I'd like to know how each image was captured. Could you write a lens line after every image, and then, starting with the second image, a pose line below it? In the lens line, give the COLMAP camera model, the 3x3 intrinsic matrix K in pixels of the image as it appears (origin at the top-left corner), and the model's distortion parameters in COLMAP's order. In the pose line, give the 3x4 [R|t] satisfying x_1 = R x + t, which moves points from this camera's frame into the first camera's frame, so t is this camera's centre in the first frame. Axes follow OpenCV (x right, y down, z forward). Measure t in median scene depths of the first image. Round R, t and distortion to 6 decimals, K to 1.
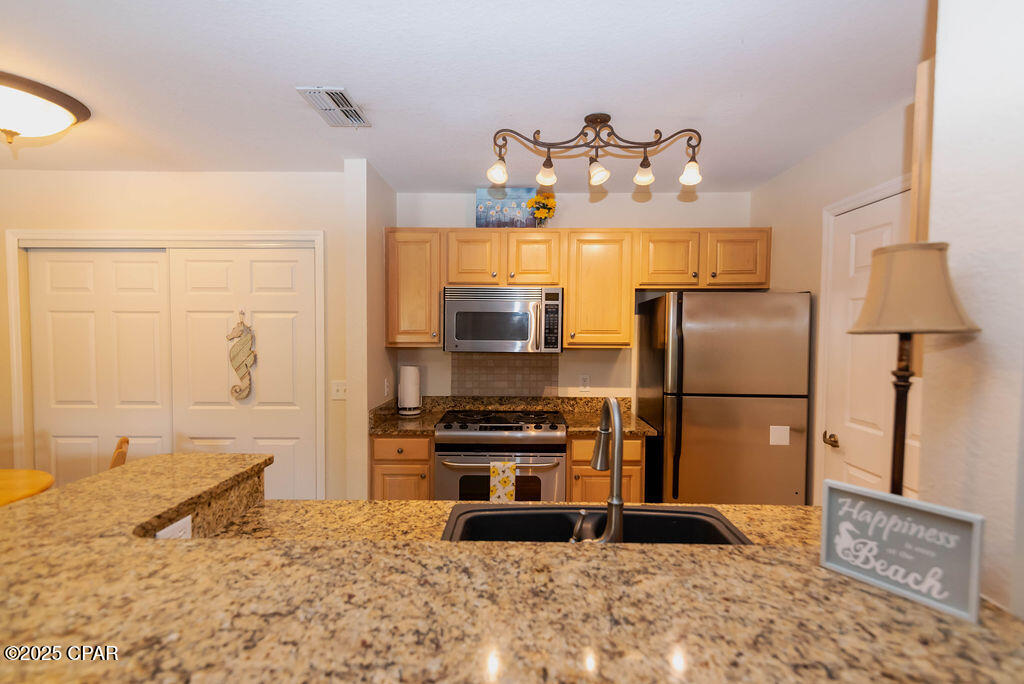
lens RADIAL K [[476.1, 0, 514.4], [0, 476.1, 347.0], [0, 0, 1]] dist [0.018494, -0.000212]
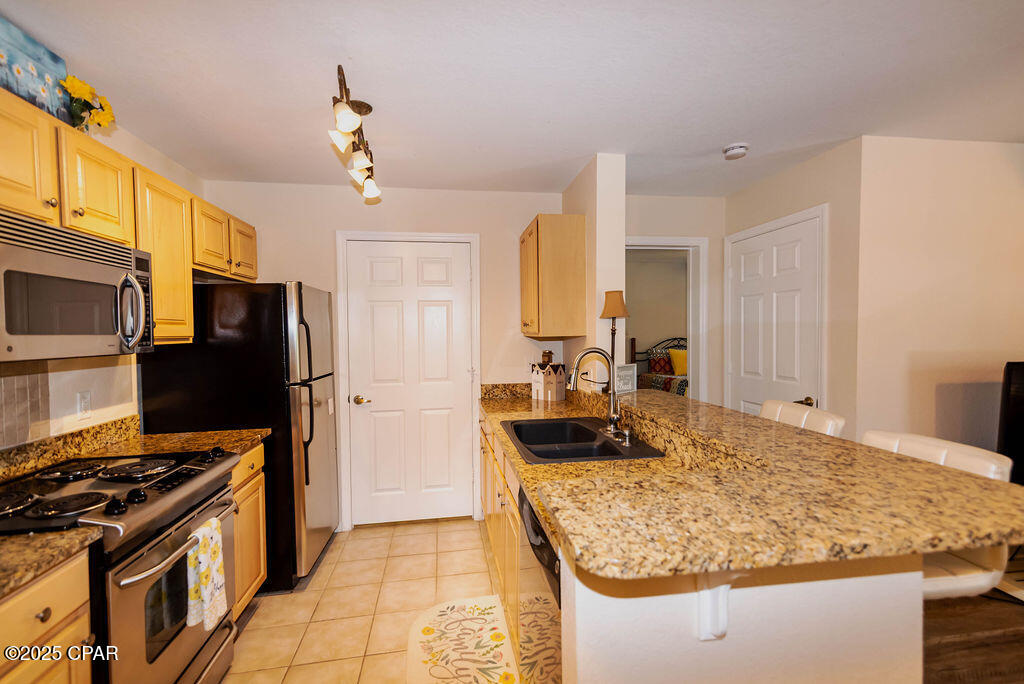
lens RADIAL K [[476.1, 0, 514.4], [0, 476.1, 347.0], [0, 0, 1]] dist [0.018494, -0.000212]
pose [[-0.175012, -0.034700, 0.983955, -0.639265], [0.048522, 0.997860, 0.043821, -0.000370], [-0.983370, 0.055413, -0.172954, 0.627191]]
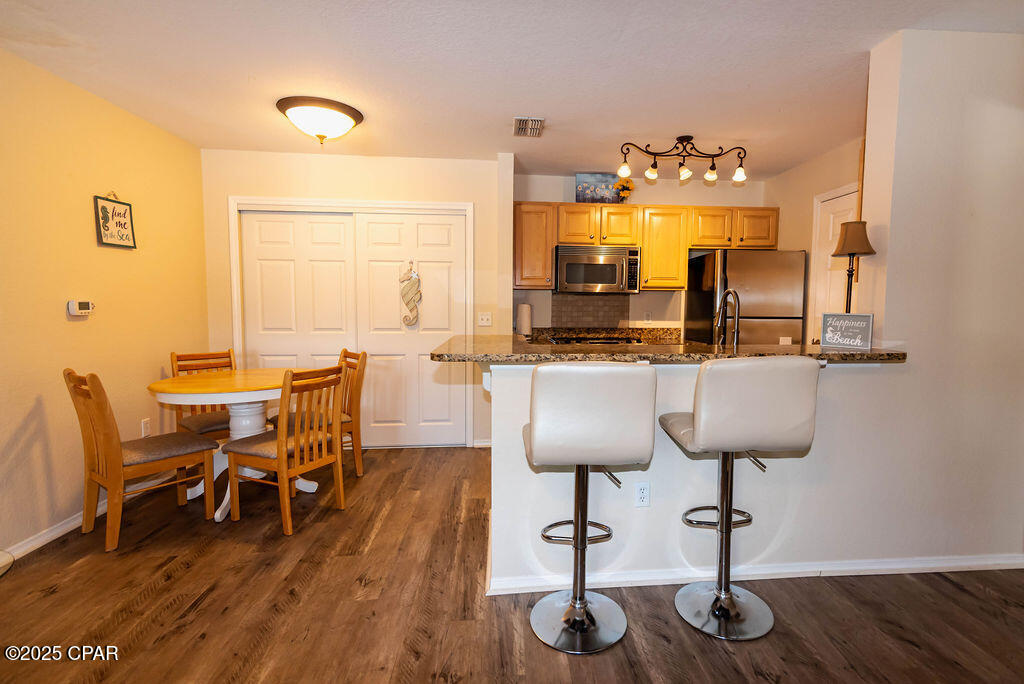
lens RADIAL K [[494.6, 0, 552.5], [0, 494.6, 335.2], [0, 0, 1]] dist [0.021786, -0.000010]
pose [[0.993736, -0.005347, 0.111625, -0.324932], [0.001874, 0.999512, 0.031194, 0.091733], [-0.111737, -0.030790, 0.993261, -0.444420]]
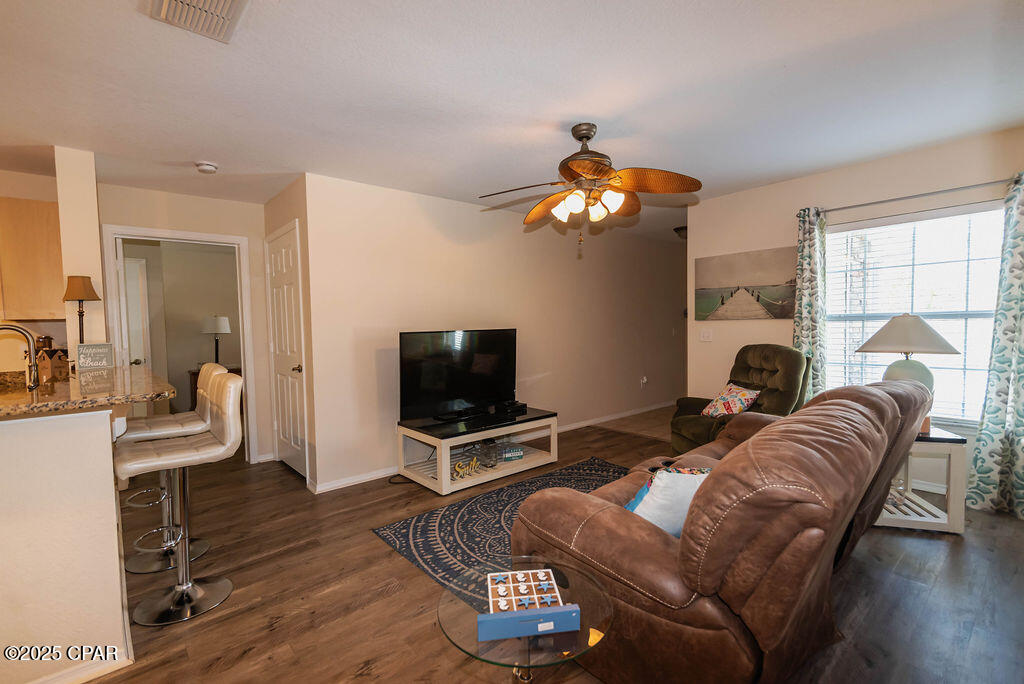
lens RADIAL K [[476.1, 0, 514.4], [0, 476.1, 347.0], [0, 0, 1]] dist [0.018494, -0.000212]
pose [[-0.669509, -0.020297, 0.742527, -1.129571], [0.051662, 0.995934, 0.073805, 0.061671], [-0.741005, 0.087773, -0.665738, 0.288535]]
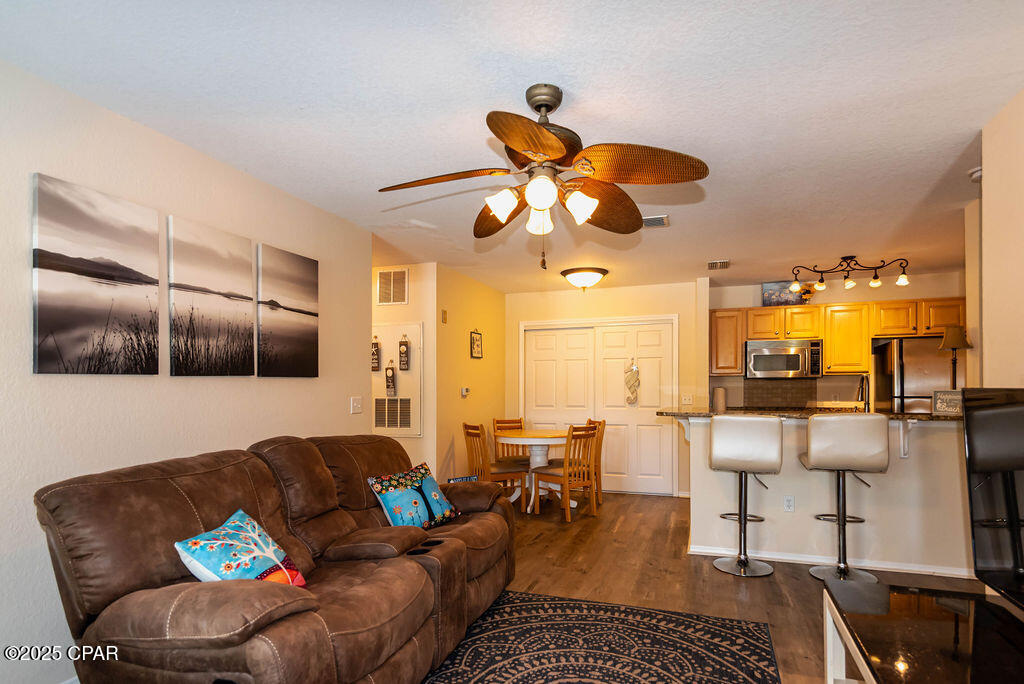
lens RADIAL K [[538.9, 0, 517.5], [0, 538.9, 384.2], [0, 0, 1]] dist [0.002323, 0.000544]
pose [[0.945282, -0.009977, -0.326103, -0.299703], [-0.005252, 0.998937, -0.045787, 0.129810], [0.326213, 0.044994, 0.944225, -1.164910]]
